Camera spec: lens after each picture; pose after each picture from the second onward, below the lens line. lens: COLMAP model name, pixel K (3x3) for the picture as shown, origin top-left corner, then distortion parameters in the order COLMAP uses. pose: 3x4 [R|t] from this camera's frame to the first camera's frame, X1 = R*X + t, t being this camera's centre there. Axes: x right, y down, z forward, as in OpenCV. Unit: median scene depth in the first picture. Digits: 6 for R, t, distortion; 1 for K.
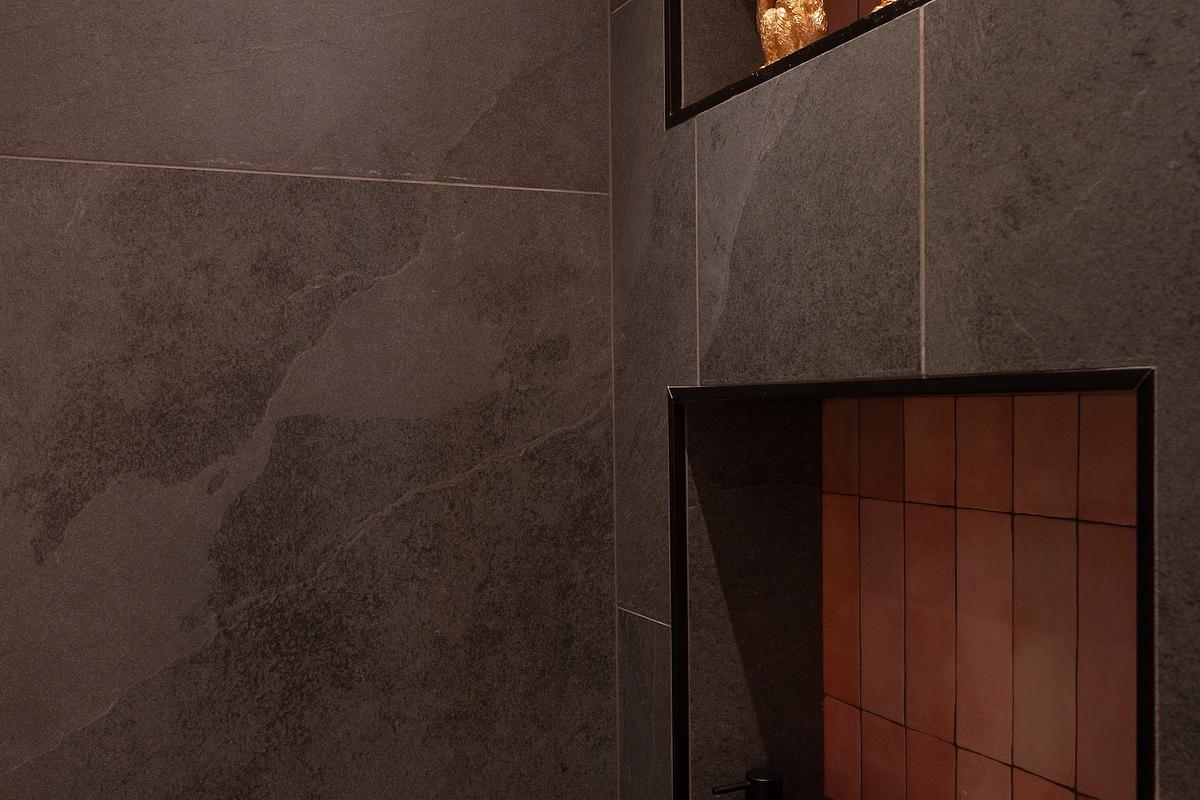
lens RADIAL K [[1172.4, 0, 603.1], [0, 1172.4, 400.0], [0, 0, 1]] dist [-0.003856, 0.000000]
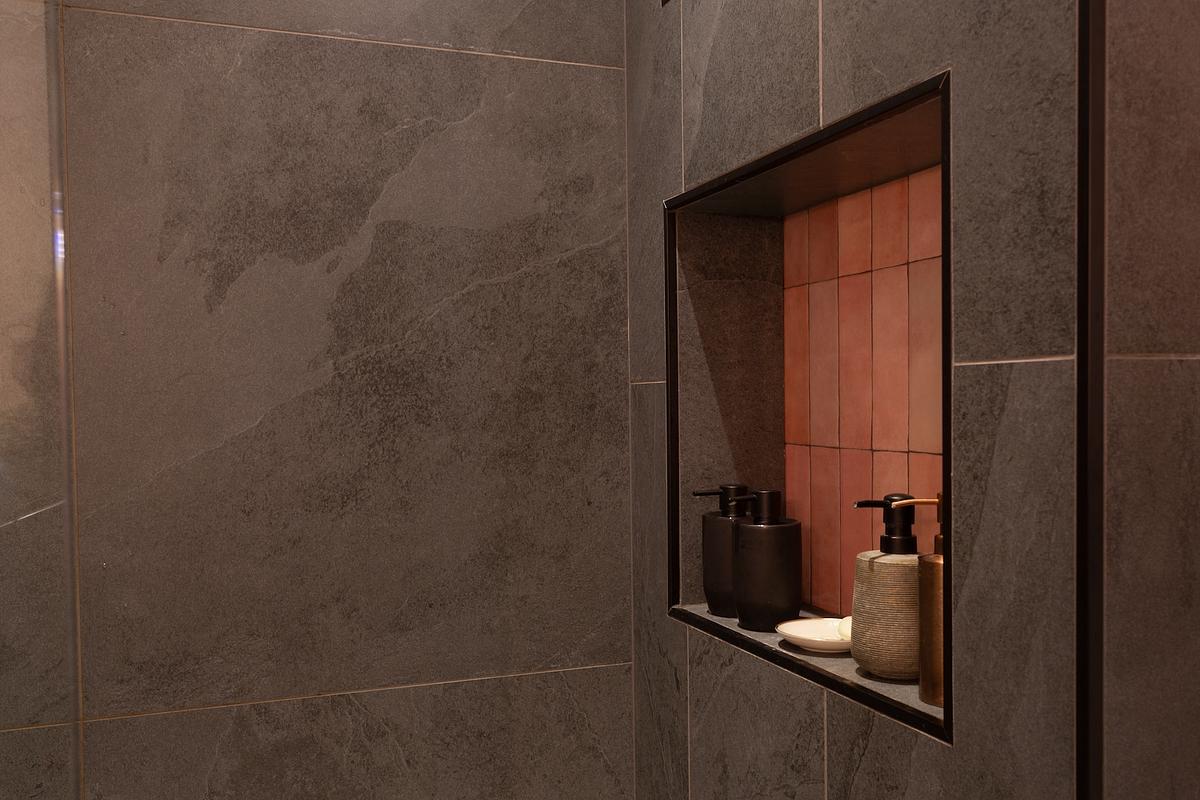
lens RADIAL K [[1039.4, 0, 596.9], [0, 1039.4, 402.4], [0, 0, 1]] dist [0.003880, 0.006373]
pose [[0.997254, 0.002511, -0.074016, 0.070065], [-0.002272, 0.999992, 0.003312, 0.222372], [0.074024, -0.003135, 0.997252, -0.196813]]
